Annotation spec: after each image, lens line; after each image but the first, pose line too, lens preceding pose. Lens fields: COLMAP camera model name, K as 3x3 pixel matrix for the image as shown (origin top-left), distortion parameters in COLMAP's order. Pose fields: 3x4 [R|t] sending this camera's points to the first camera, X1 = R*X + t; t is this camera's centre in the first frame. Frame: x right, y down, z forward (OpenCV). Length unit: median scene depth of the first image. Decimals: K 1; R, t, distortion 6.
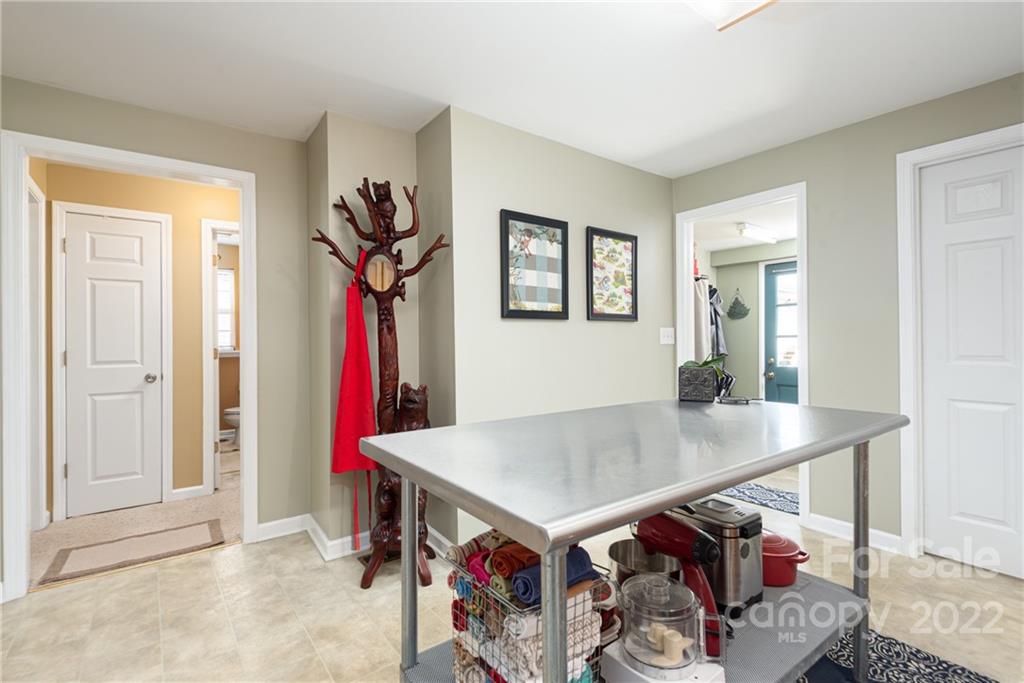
lens RADIAL K [[476.7, 0, 512.0], [0, 476.7, 341.5], [0, 0, 1]] dist [-0.002065, -0.000581]
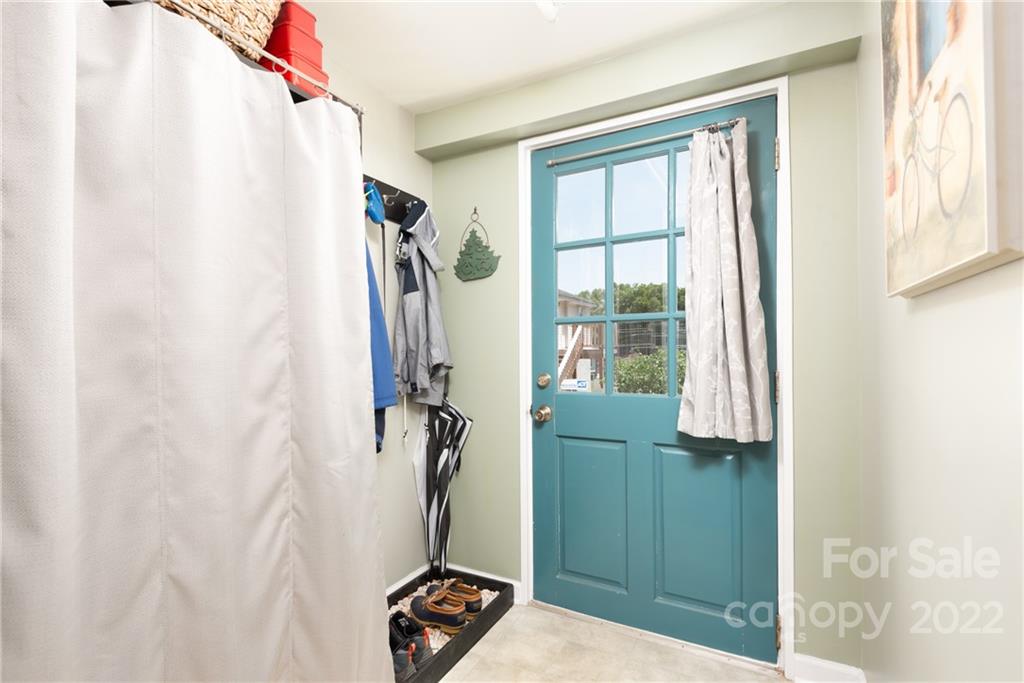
lens RADIAL K [[476.7, 0, 512.0], [0, 476.7, 341.5], [0, 0, 1]] dist [-0.002065, -0.000581]
pose [[0.903975, 0.006799, 0.427531, 0.324323], [0.000468, 0.999857, -0.016890, 0.013309], [-0.427584, 0.015468, 0.903843, 0.608149]]
